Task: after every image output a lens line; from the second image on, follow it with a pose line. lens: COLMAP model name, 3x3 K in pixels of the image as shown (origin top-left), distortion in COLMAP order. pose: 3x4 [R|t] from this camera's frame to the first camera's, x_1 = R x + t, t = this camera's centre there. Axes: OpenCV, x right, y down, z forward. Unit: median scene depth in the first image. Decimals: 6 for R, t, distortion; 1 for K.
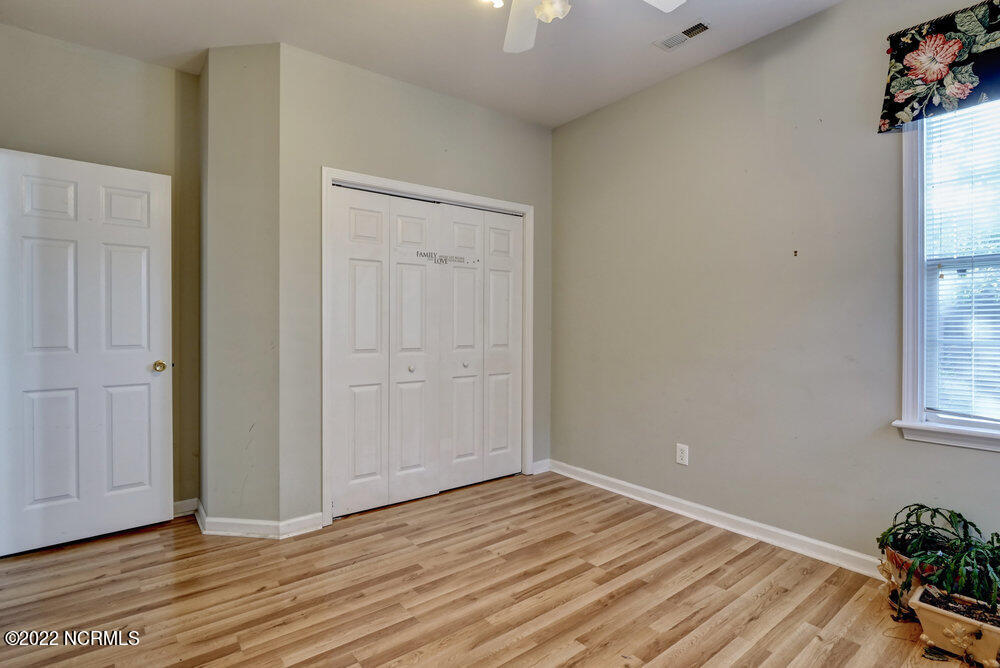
lens RADIAL K [[490.4, 0, 501.6], [0, 490.4, 336.8], [0, 0, 1]] dist [-0.008659, -0.002222]
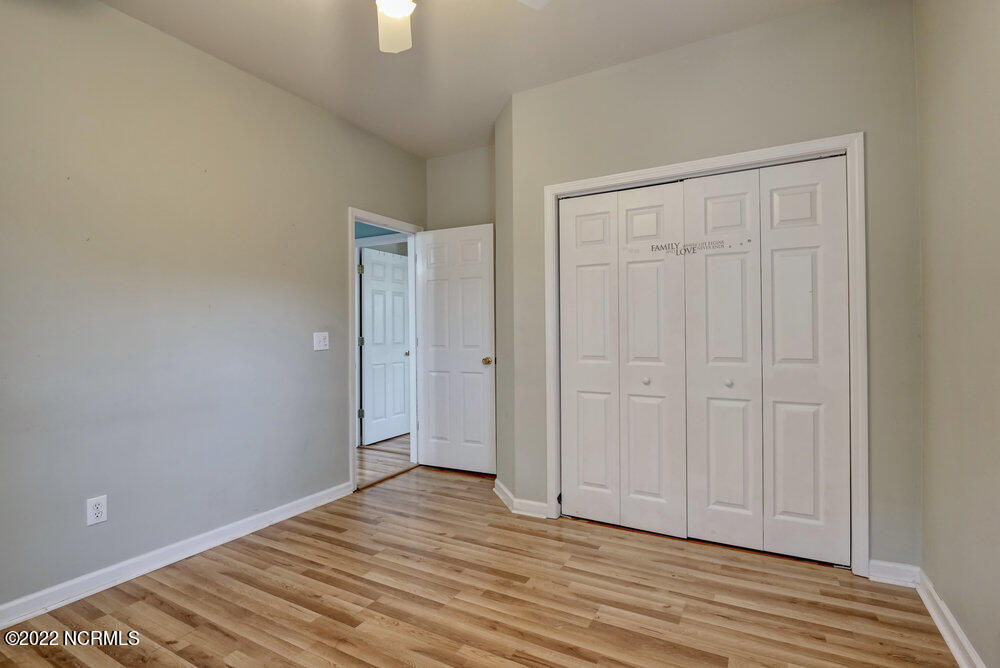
lens RADIAL K [[490.4, 0, 498.1], [0, 490.4, 334.5], [0, 0, 1]] dist [-0.008659, -0.002222]
pose [[0.385744, 0.003790, -0.922598, 0.581873], [-0.013604, 0.999906, -0.001580, -0.013684], [0.922505, 0.013160, 0.385760, 0.467857]]
